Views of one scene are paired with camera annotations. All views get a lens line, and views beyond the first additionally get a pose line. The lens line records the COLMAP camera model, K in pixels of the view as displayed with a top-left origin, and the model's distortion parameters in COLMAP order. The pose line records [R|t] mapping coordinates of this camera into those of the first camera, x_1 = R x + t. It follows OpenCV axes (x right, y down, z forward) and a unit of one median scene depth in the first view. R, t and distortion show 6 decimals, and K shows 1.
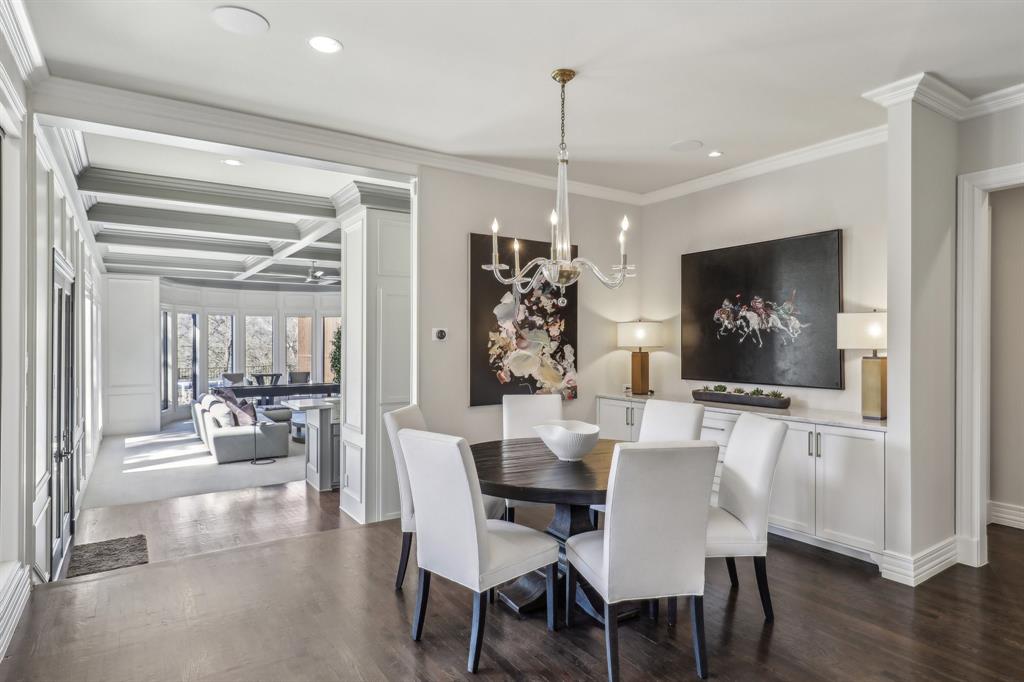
lens RADIAL K [[568.9, 0, 511.3], [0, 568.9, 341.2], [0, 0, 1]] dist [0.001680, -0.000248]
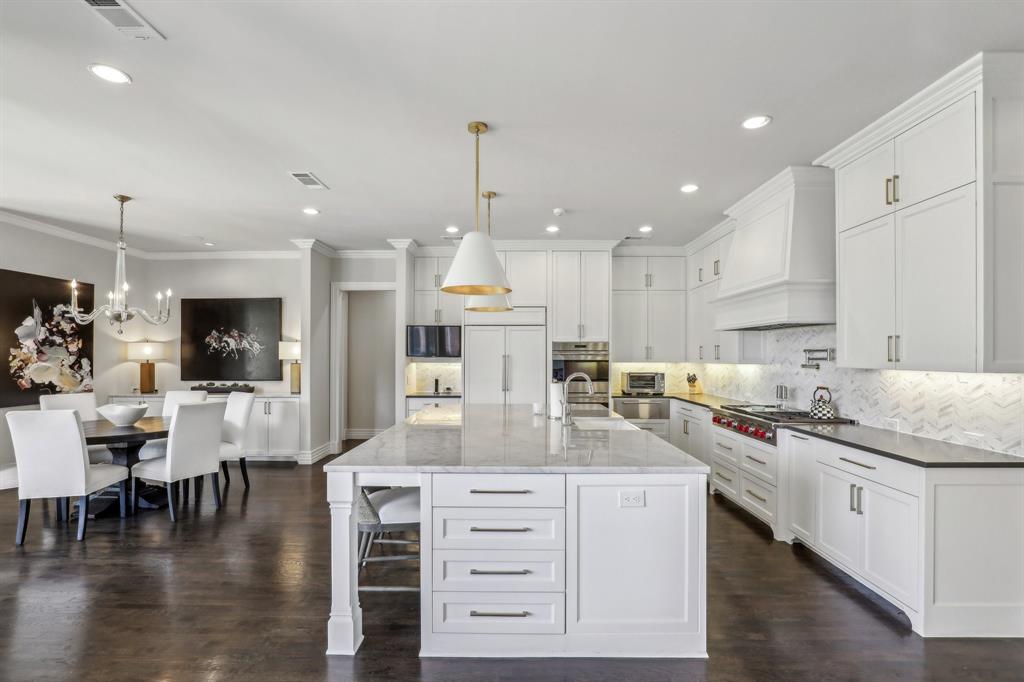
lens RADIAL K [[467.0, 0, 510.7], [0, 467.0, 353.8], [0, 0, 1]] dist [-0.017259, 0.000874]
pose [[0.561858, 0.003370, 0.827227, -0.241612], [-0.000152, 0.999992, -0.003971, 0.000032], [-0.827234, 0.002106, 0.561854, -0.445503]]
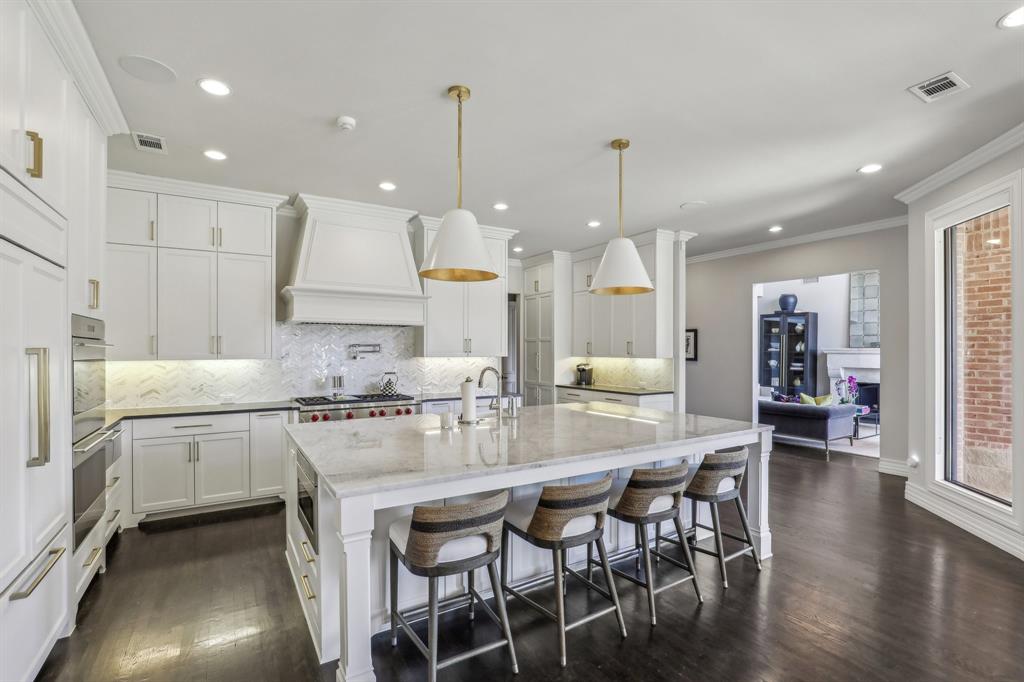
lens RADIAL K [[468.8, 0, 512.6], [0, 468.8, 346.6], [0, 0, 1]] dist [-0.020009, 0.001262]
pose [[-0.999384, 0.001096, 0.035072, 0.348405], [0.000906, 0.999985, -0.005420, -0.000317], [-0.035078, -0.005385, -0.999370, 0.575925]]
